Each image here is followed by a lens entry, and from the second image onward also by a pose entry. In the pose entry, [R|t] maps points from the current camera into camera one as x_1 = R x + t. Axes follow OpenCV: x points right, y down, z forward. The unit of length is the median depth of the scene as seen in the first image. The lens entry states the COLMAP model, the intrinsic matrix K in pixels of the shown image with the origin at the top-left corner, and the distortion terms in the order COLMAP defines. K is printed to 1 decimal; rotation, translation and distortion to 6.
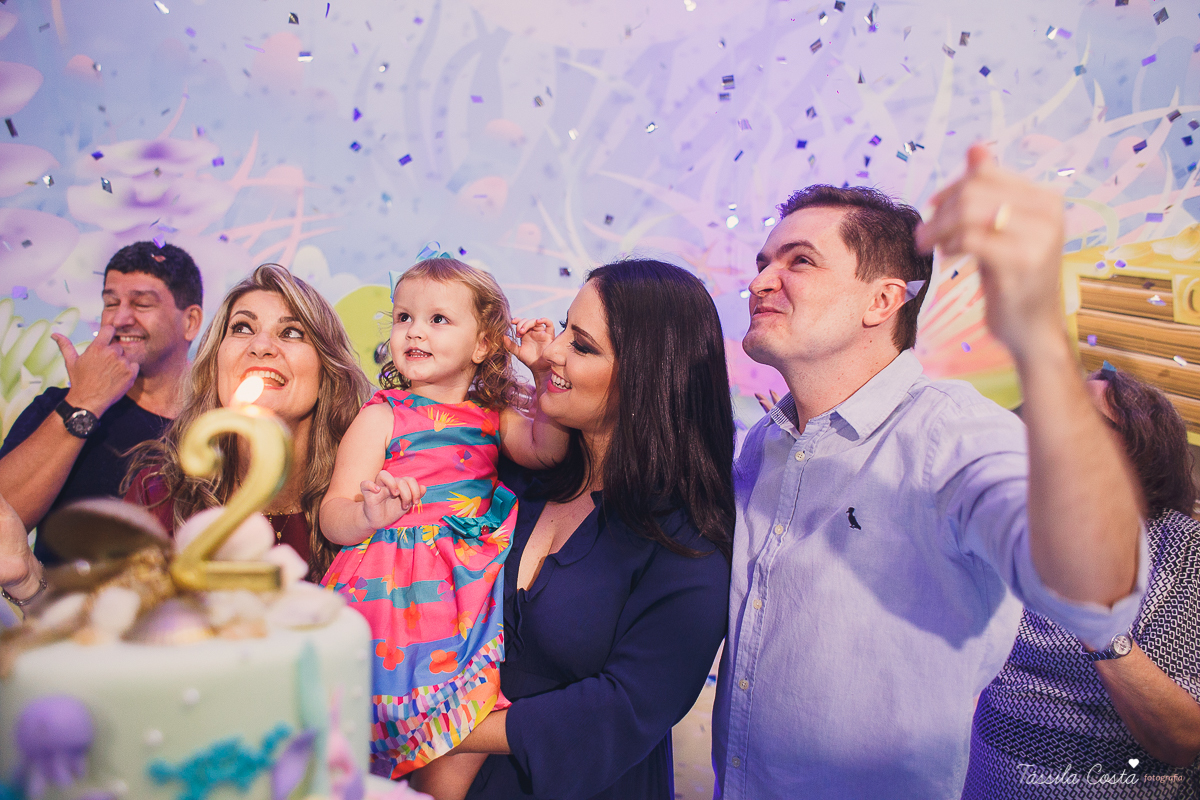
lens RADIAL K [[965.5, 0, 599.9], [0, 965.5, 403.3], [0, 0, 1]] dist [-0.102352, 0.136467]
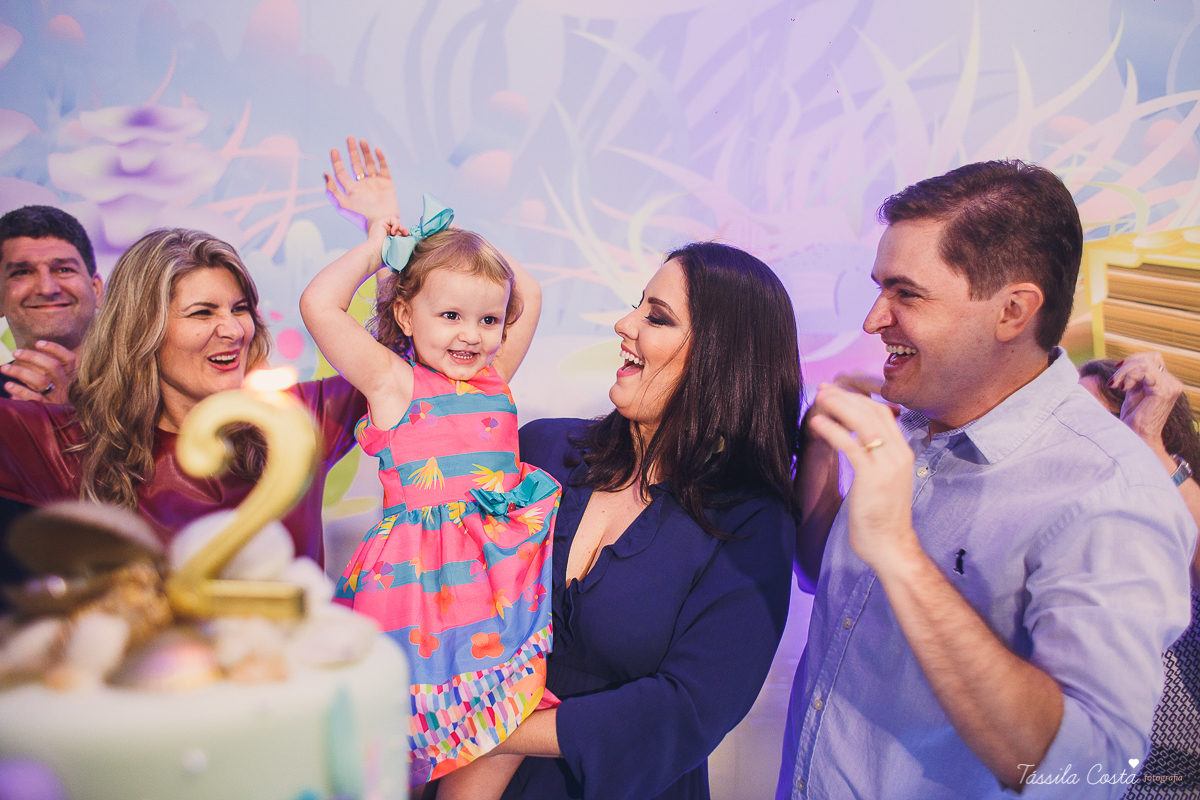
lens RADIAL K [[965.5, 0, 599.9], [0, 965.5, 403.3], [0, 0, 1]] dist [-0.102352, 0.136467]
pose [[0.999787, 0.014154, 0.015043, -0.060706], [-0.014382, 0.999781, 0.015191, -0.000323], [-0.014824, -0.015404, 0.999771, 0.118027]]
